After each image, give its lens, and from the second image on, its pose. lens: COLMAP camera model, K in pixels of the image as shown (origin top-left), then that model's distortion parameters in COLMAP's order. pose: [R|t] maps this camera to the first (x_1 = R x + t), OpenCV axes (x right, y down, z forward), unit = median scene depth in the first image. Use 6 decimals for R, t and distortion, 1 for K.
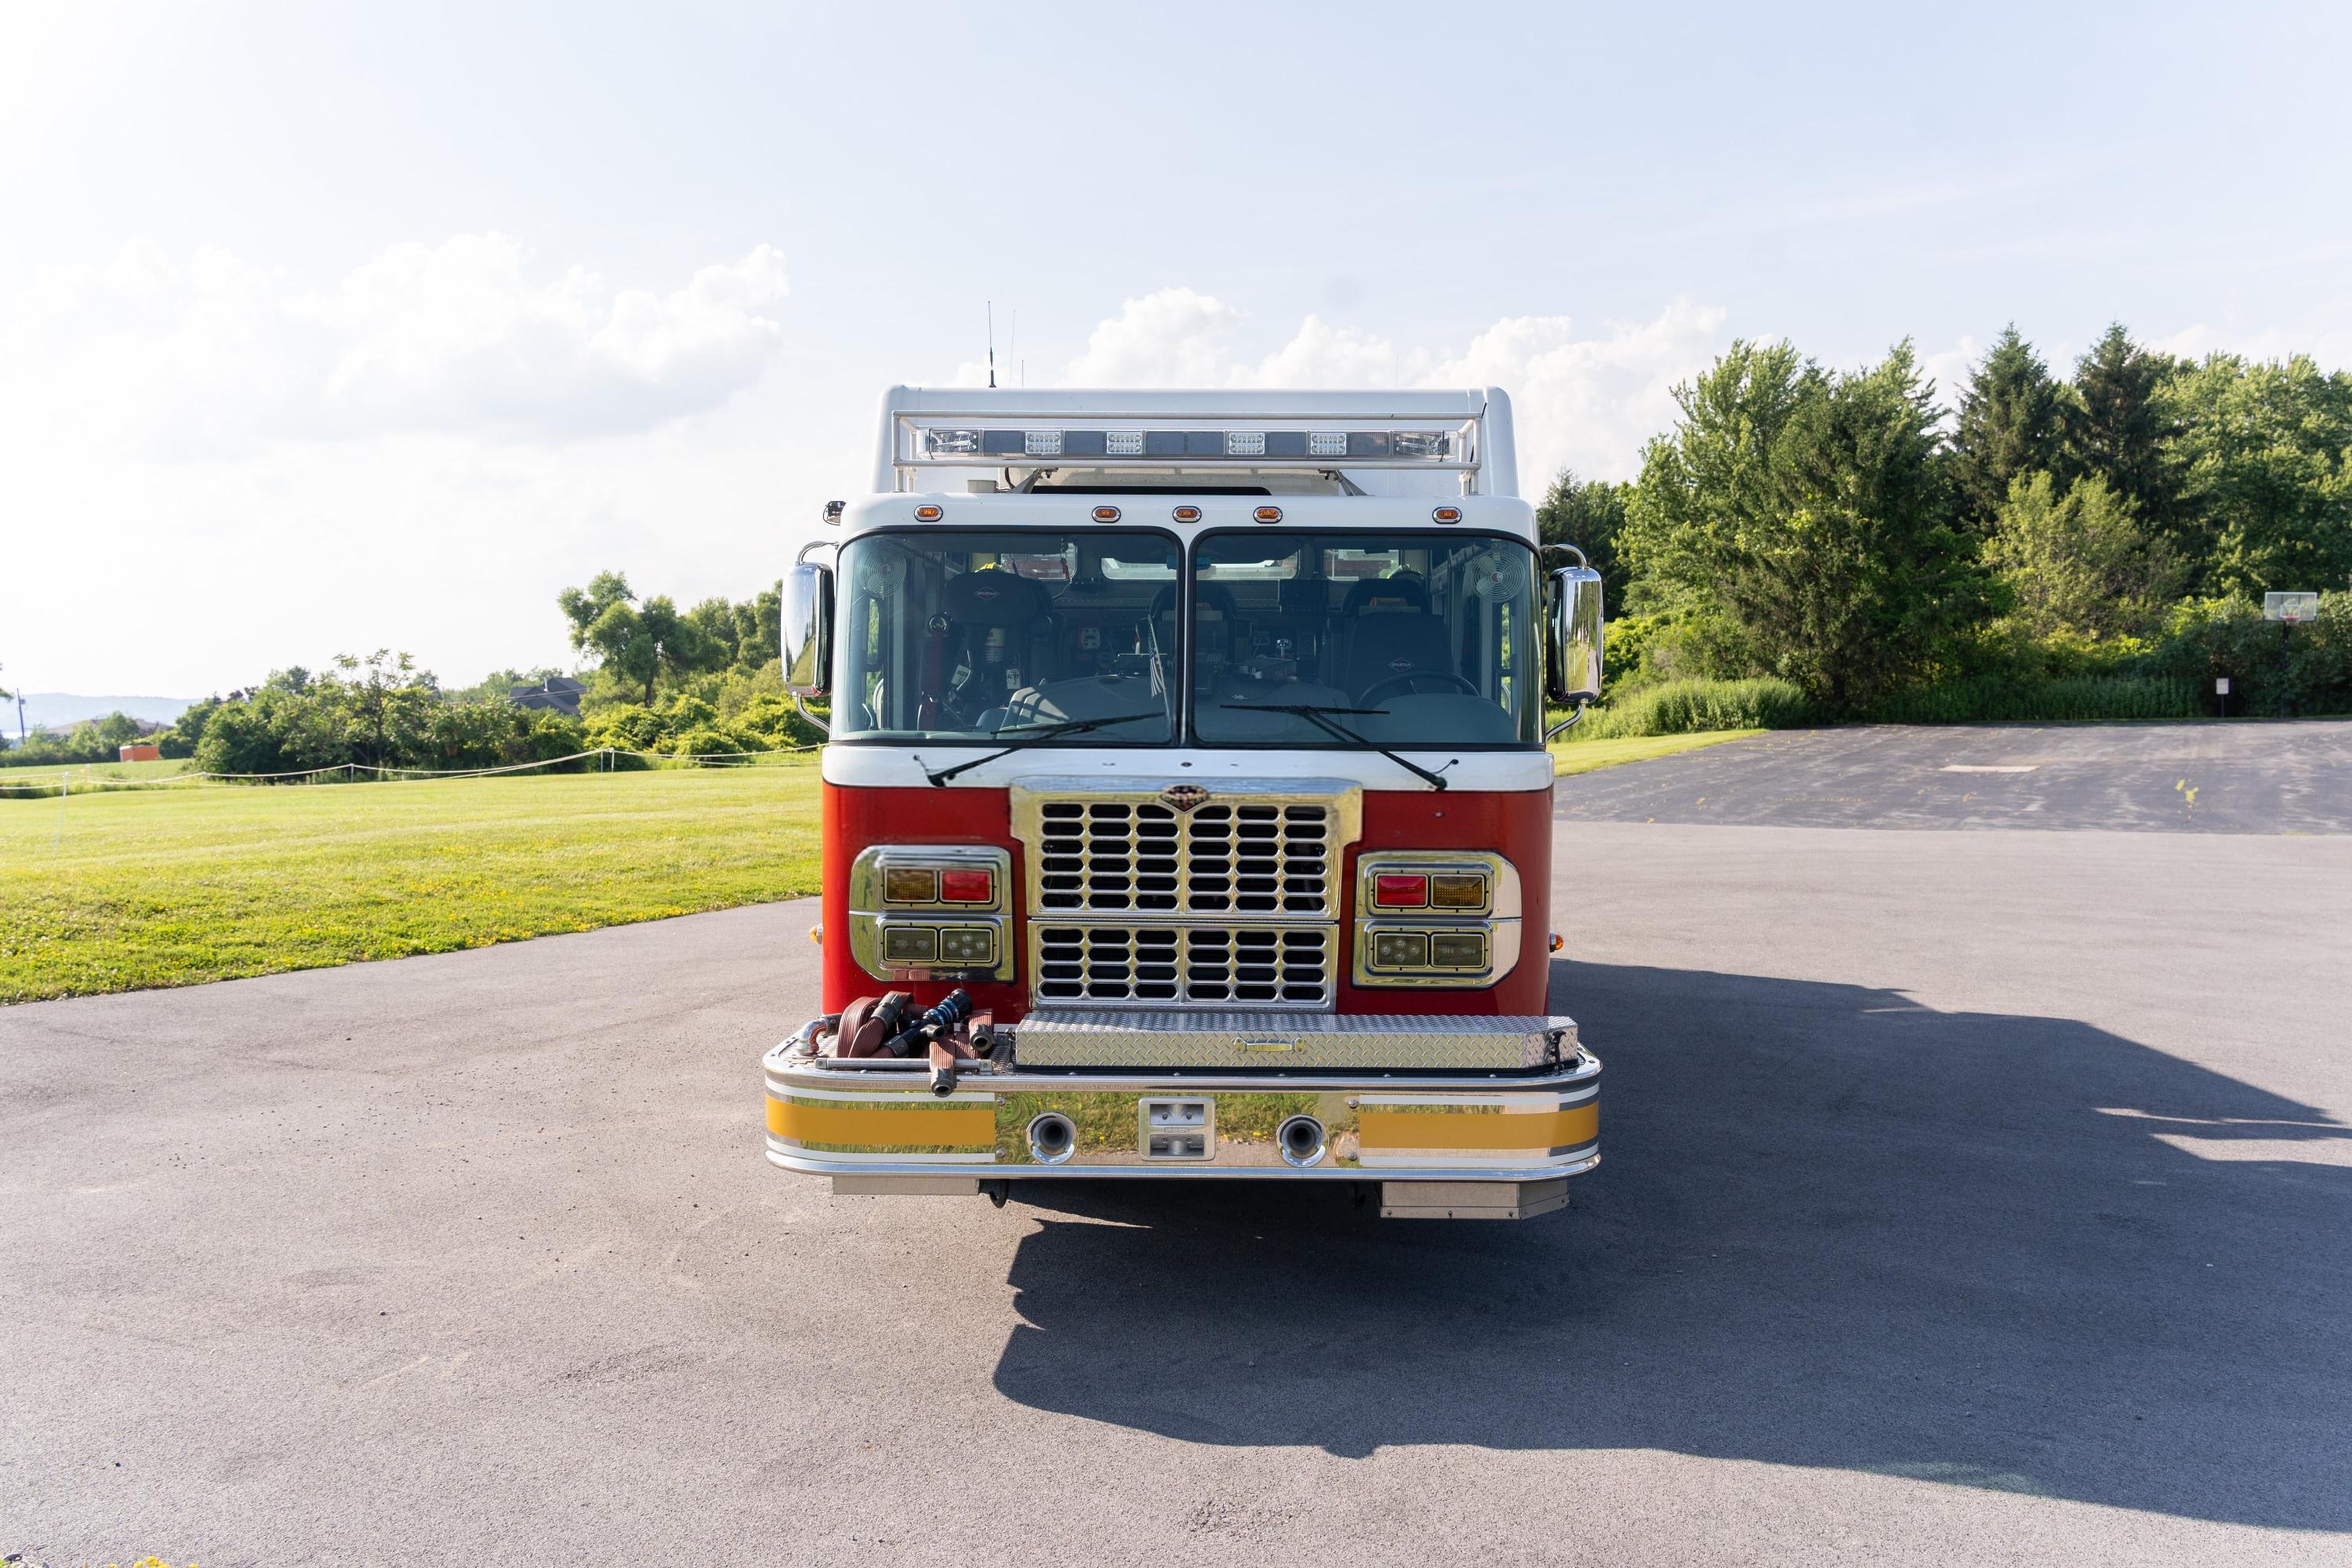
lens RADIAL K [[1882.8, 0, 1173.0], [0, 1882.8, 769.9], [0, 0, 1]] dist [0.006494, -0.016791]
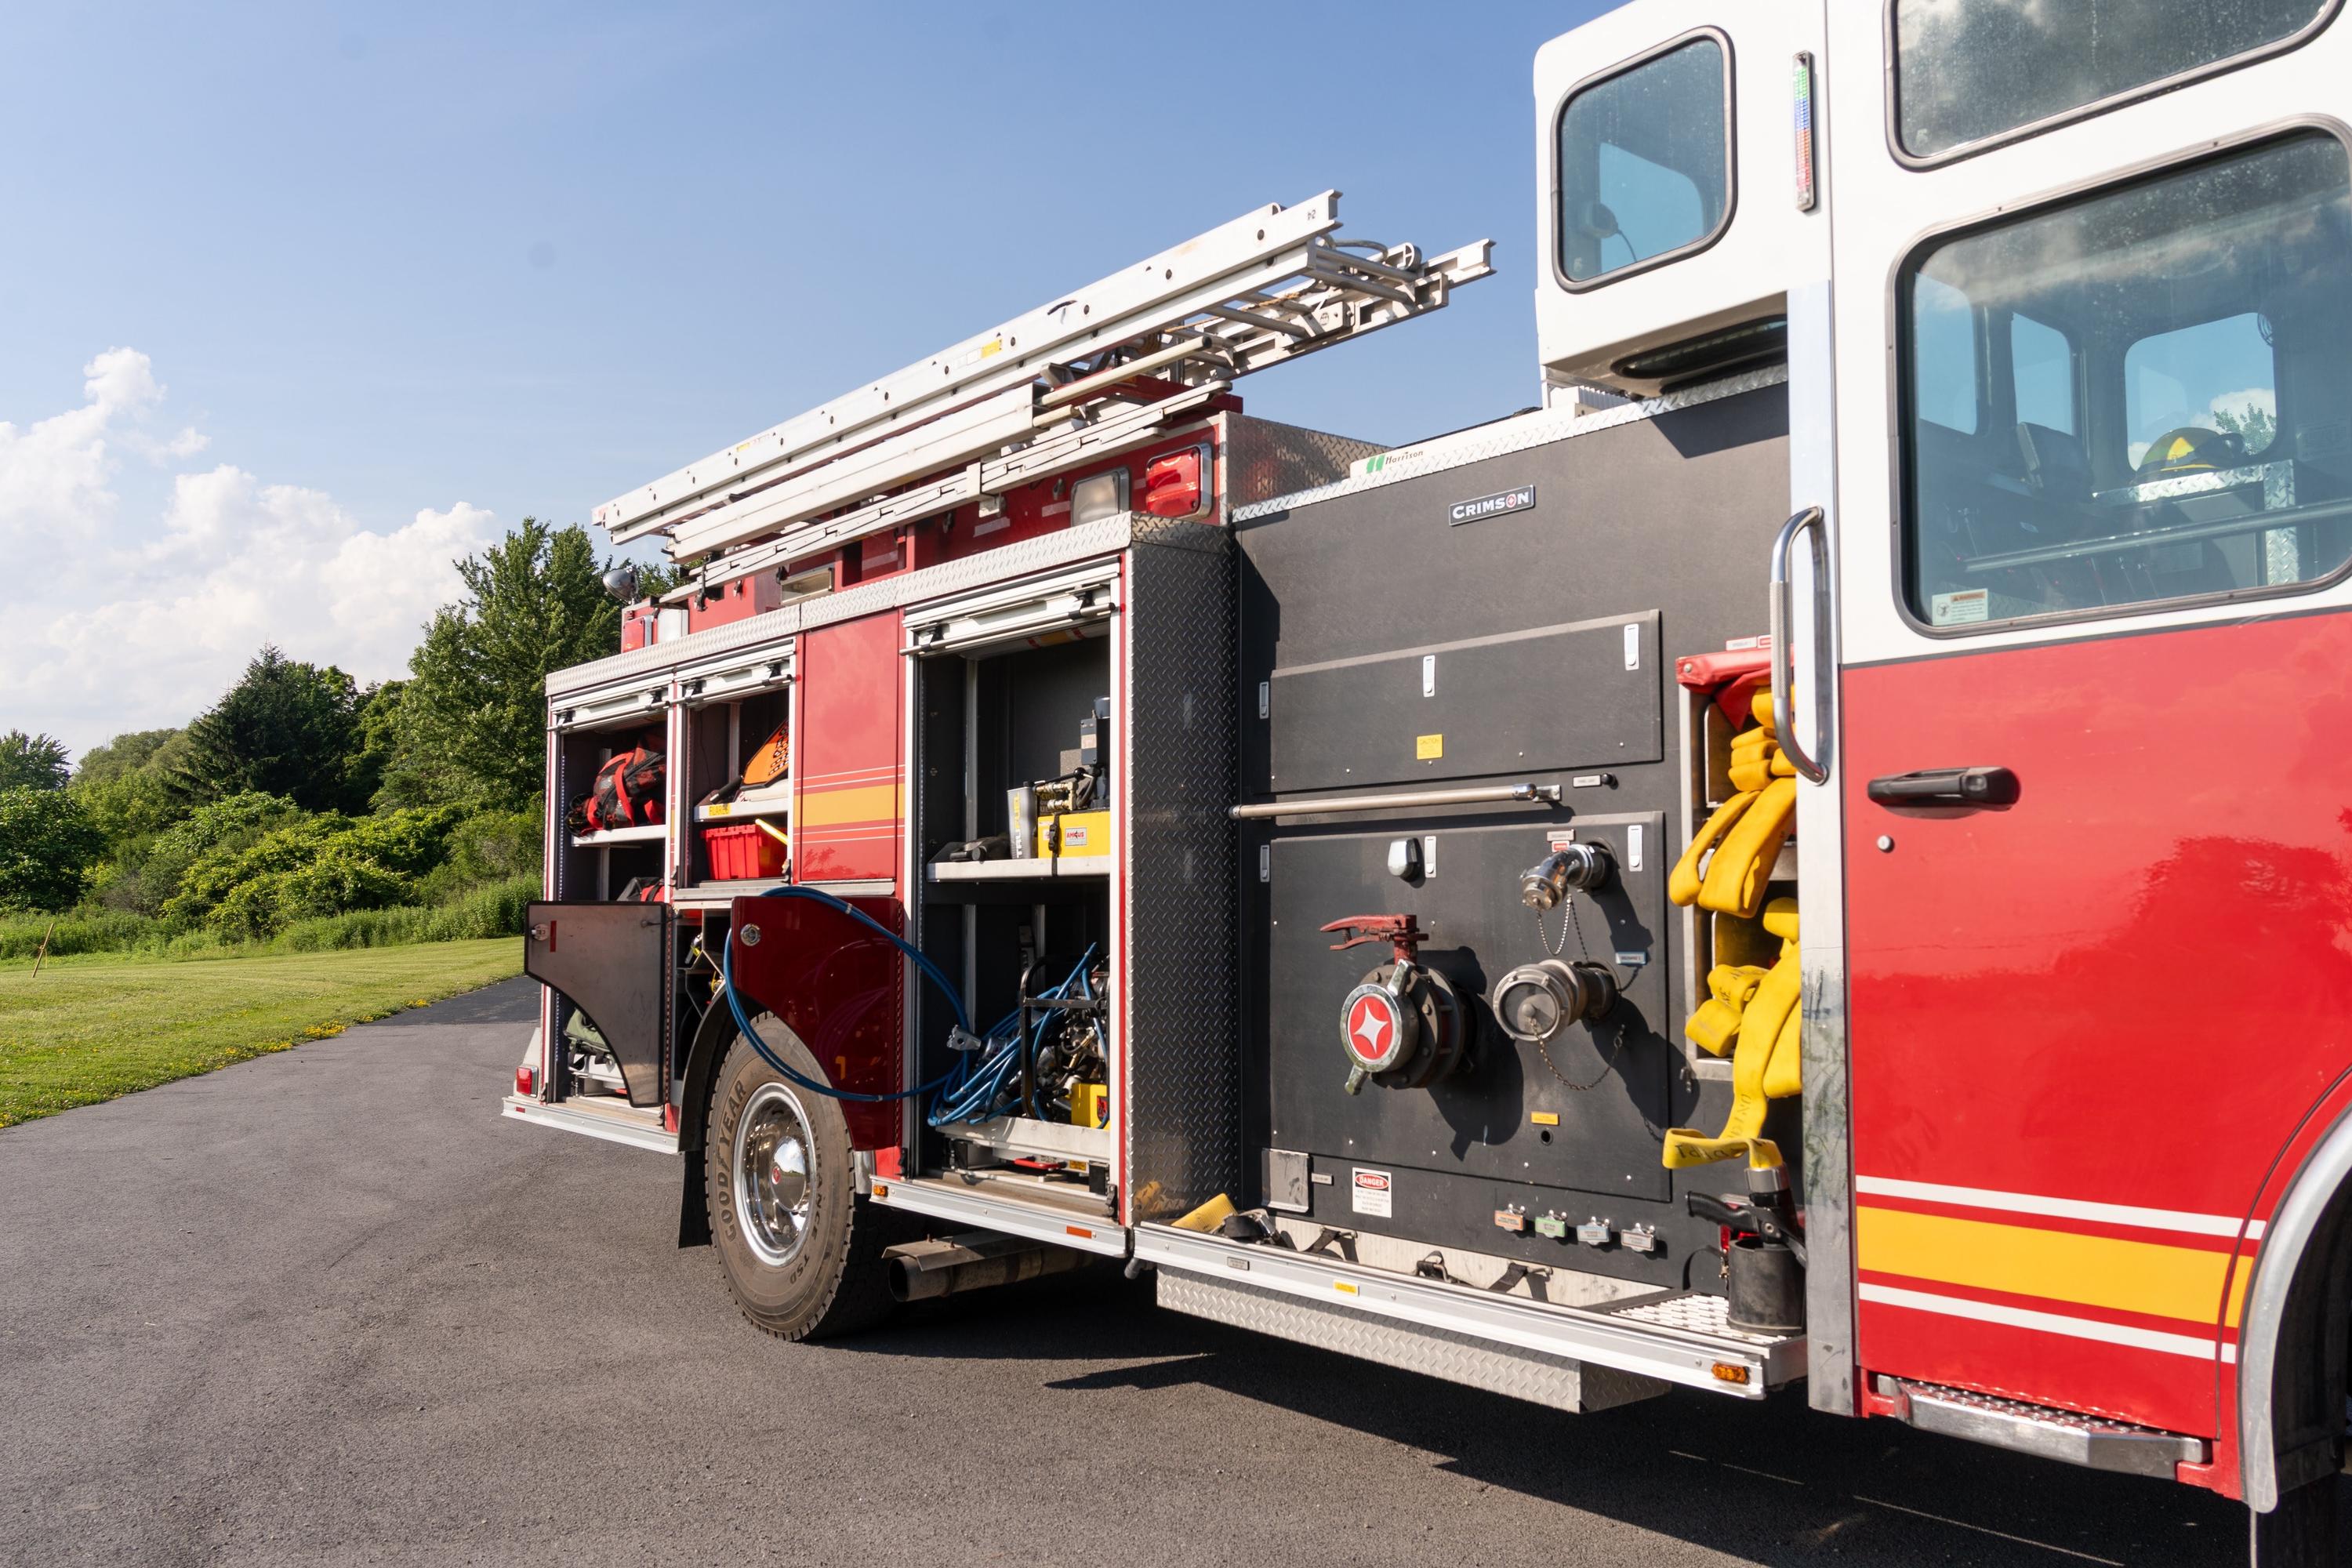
lens RADIAL K [[1882.8, 0, 1191.1], [0, 1882.8, 770.0], [0, 0, 1]] dist [0.006494, -0.016791]
pose [[0.759945, 0.056938, 0.647489, -0.054238], [0.018707, 0.993827, -0.109350, 0.004823], [-0.649718, 0.095212, 0.754189, 0.101665]]
